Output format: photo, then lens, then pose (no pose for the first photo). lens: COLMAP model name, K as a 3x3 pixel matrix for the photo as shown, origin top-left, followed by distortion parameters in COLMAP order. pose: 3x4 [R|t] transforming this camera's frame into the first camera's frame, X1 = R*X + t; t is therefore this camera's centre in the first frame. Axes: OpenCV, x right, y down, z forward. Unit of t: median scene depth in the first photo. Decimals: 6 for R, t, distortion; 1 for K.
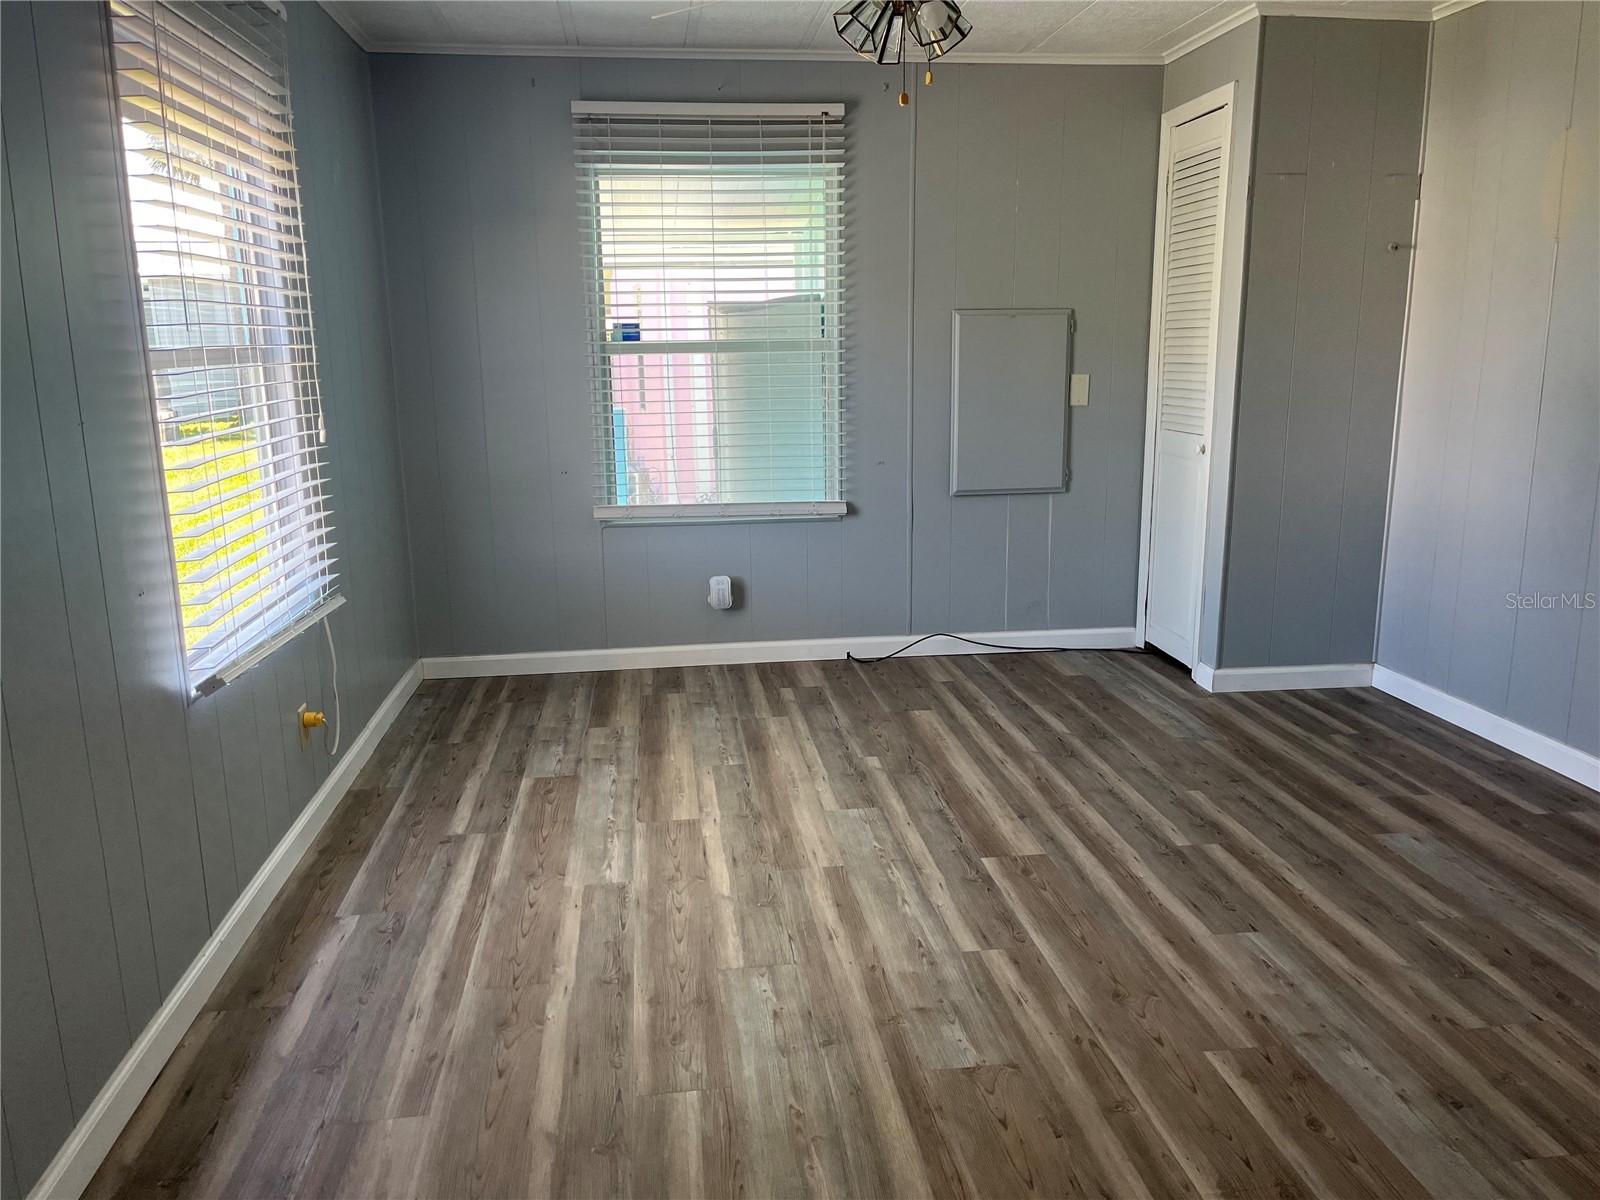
lens RADIAL K [[1224.0, 0, 802.8], [0, 1224.0, 587.4], [0, 0, 1]] dist [0.069594, -0.100180]
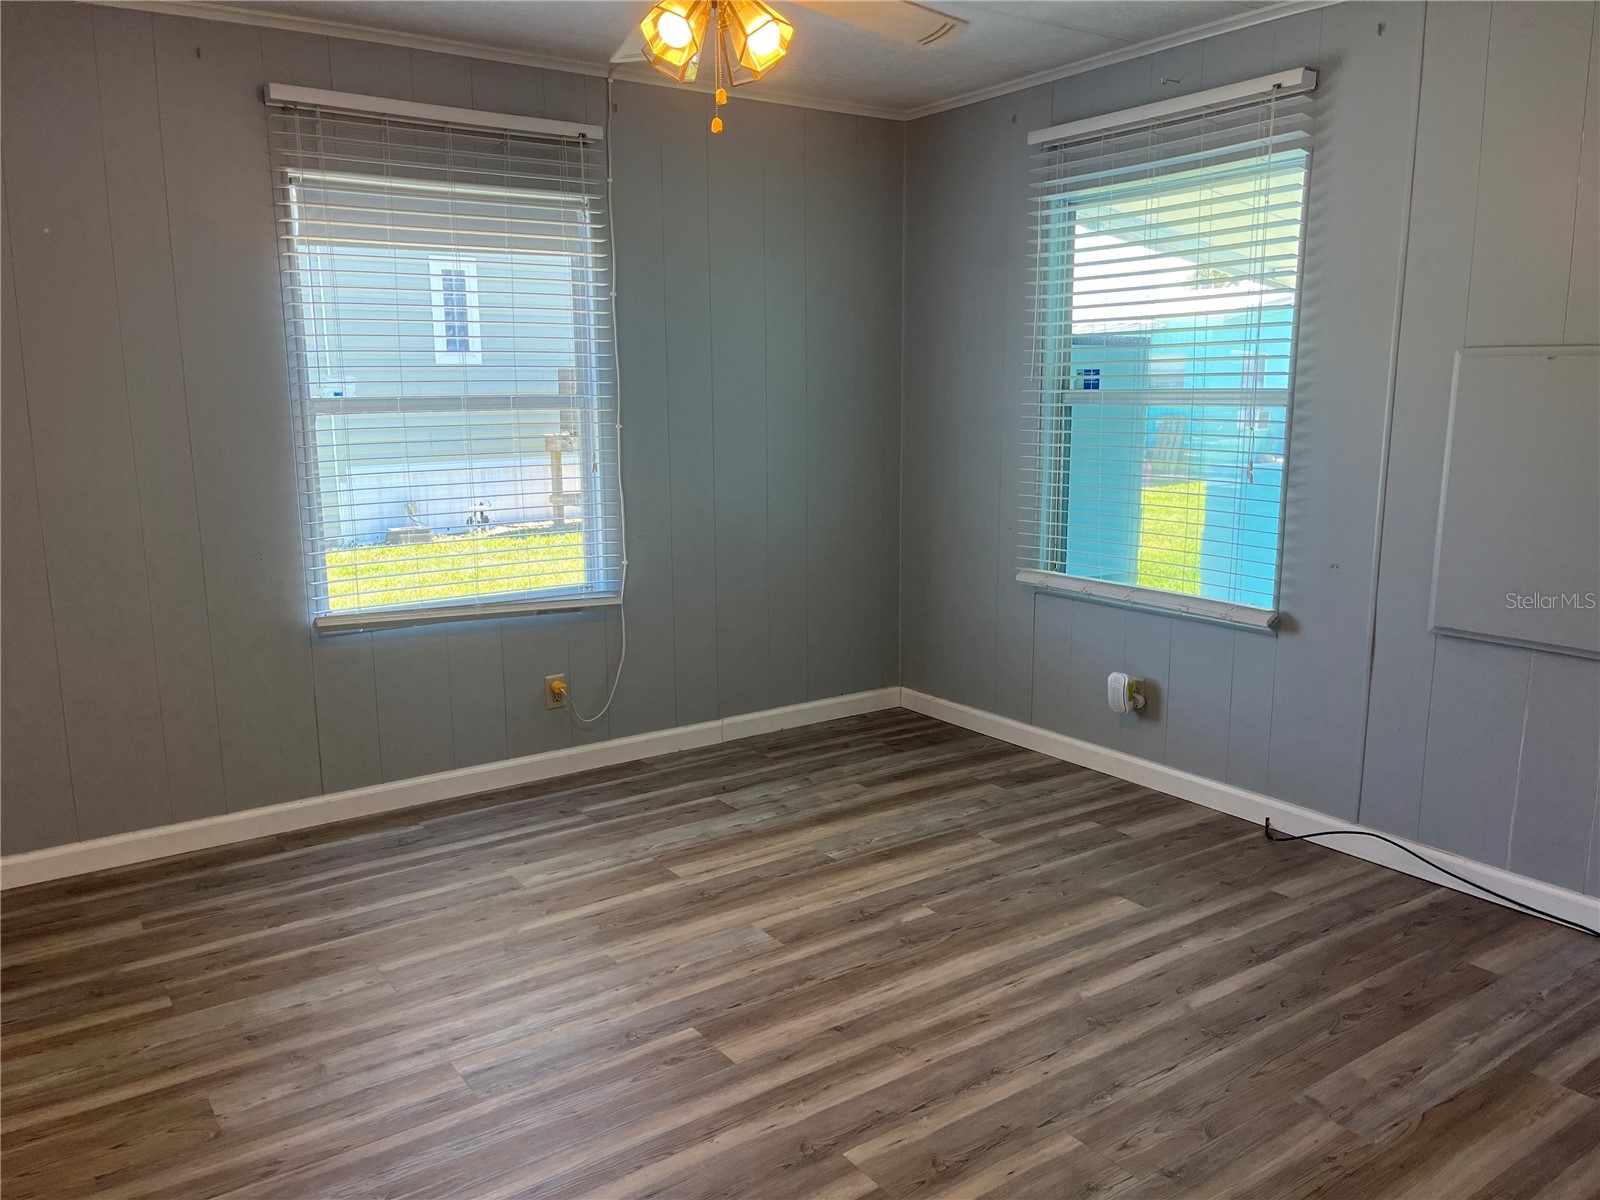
lens RADIAL K [[1224.0, 0, 797.2], [0, 1224.0, 601.5], [0, 0, 1]] dist [0.069594, -0.100180]
pose [[0.464678, 0.168301, -0.869338, 0.644846], [-0.176476, 0.979677, 0.095332, -0.115422], [0.867715, 0.109119, 0.484936, 0.475508]]
